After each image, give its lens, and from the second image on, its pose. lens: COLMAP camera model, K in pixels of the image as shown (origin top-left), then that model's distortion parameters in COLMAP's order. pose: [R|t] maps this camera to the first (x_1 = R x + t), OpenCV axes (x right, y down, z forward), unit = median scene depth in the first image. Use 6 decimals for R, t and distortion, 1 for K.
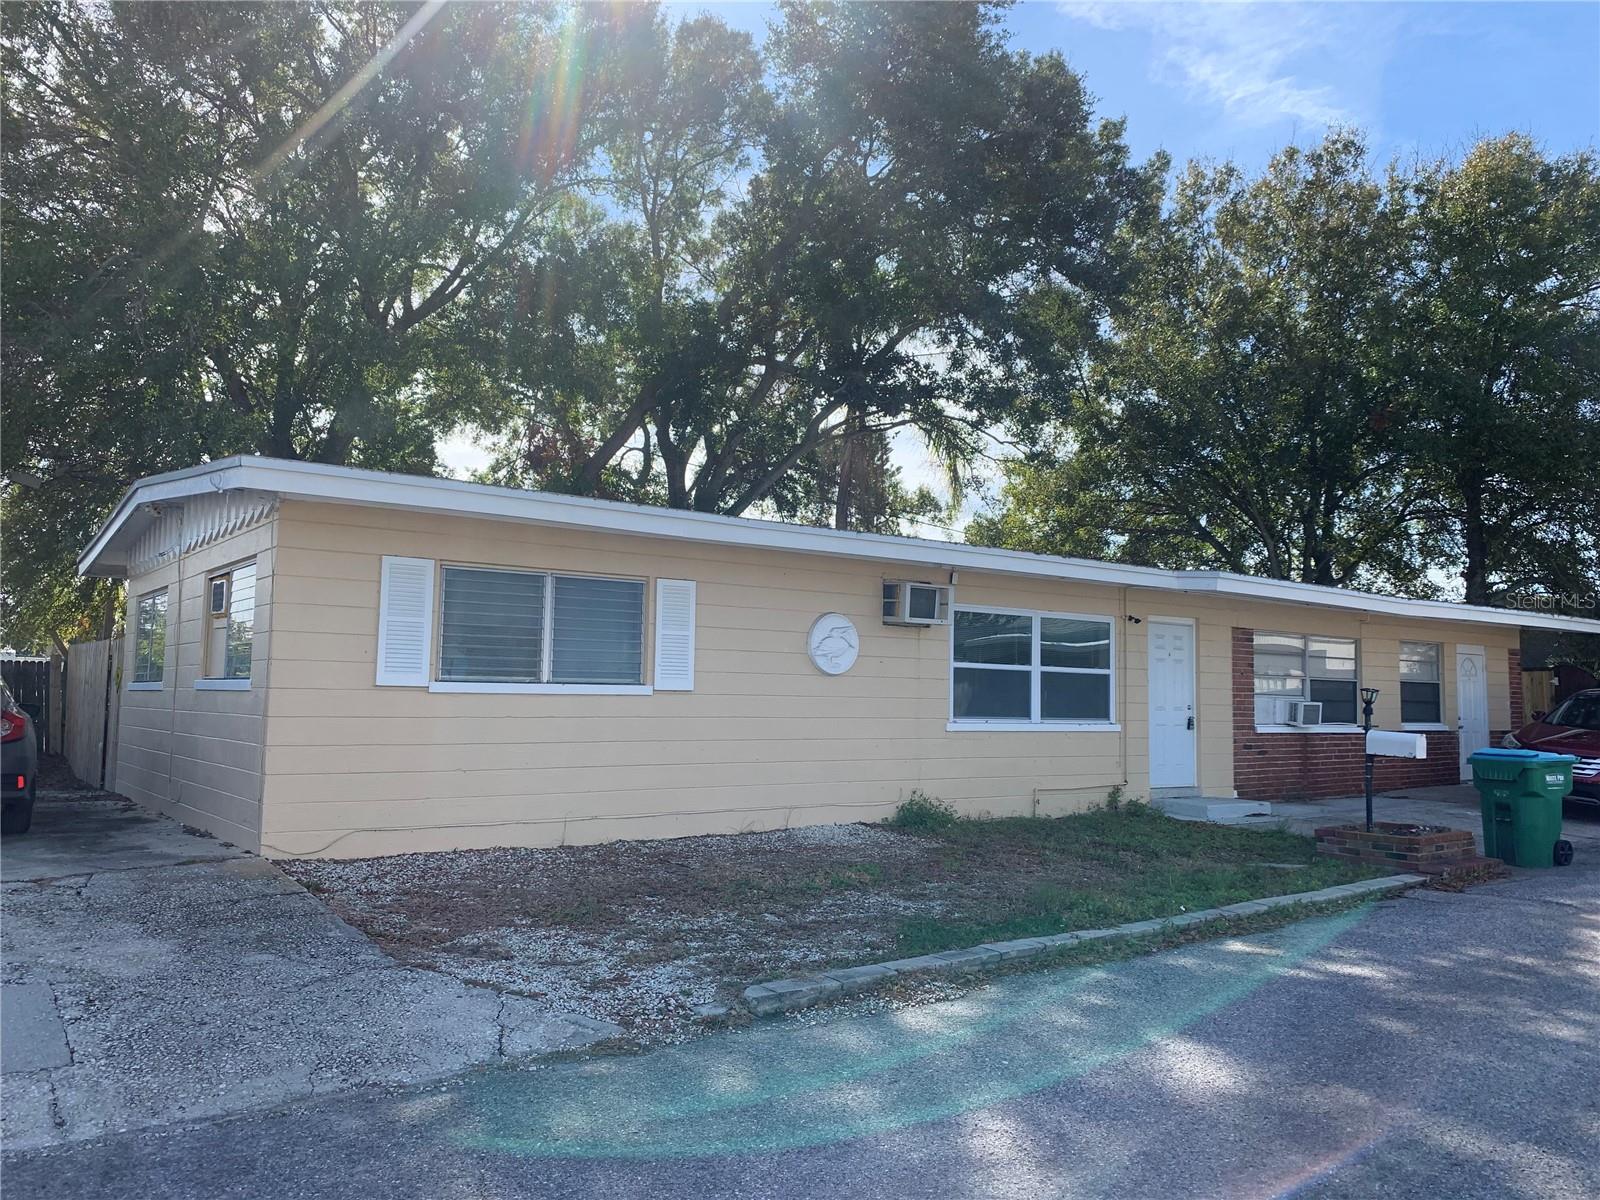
lens RADIAL K [[1220.3, 0, 800.0], [0, 1220.3, 600.0], [0, 0, 1]] dist [0.045111, -0.050579]
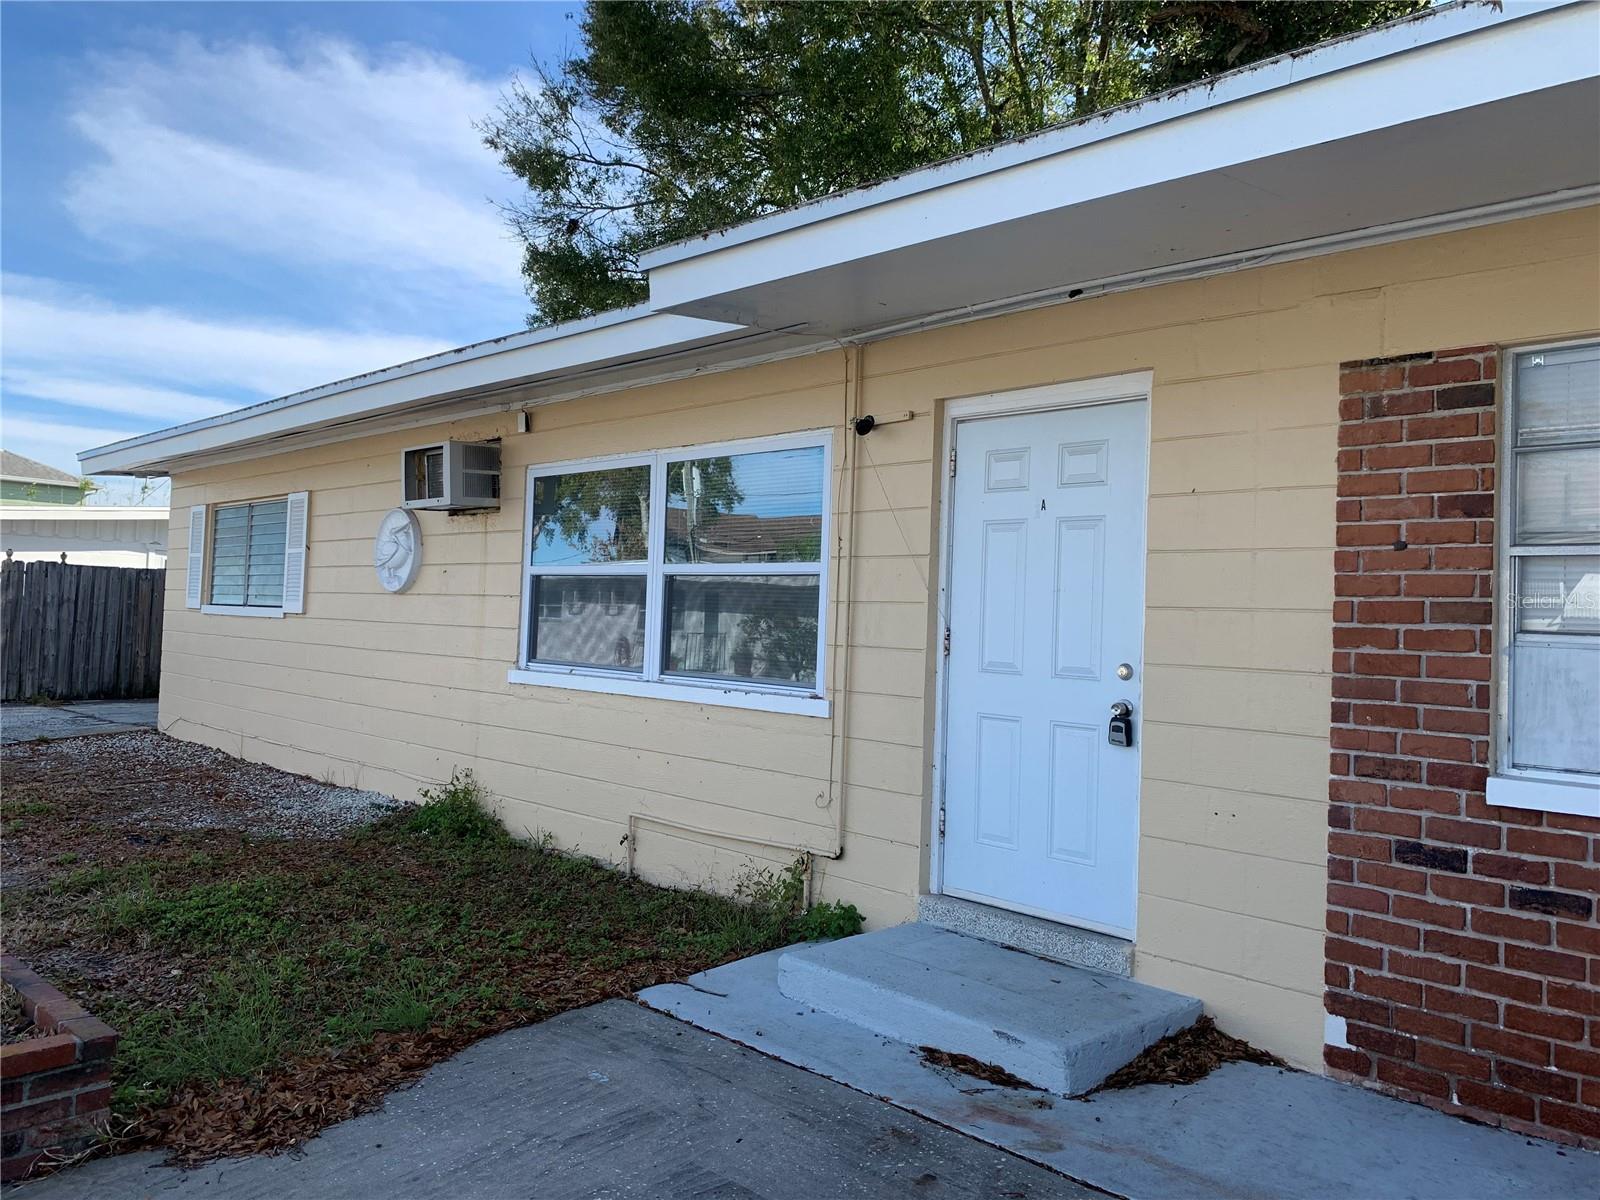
lens RADIAL K [[1220.3, 0, 800.0], [0, 1220.3, 600.0], [0, 0, 1]] dist [0.045111, -0.050579]
pose [[0.128952, -0.037361, -0.990947, 0.605760], [0.039469, 0.998692, -0.032517, 0.076713], [0.990865, -0.034919, 0.130257, 0.883790]]
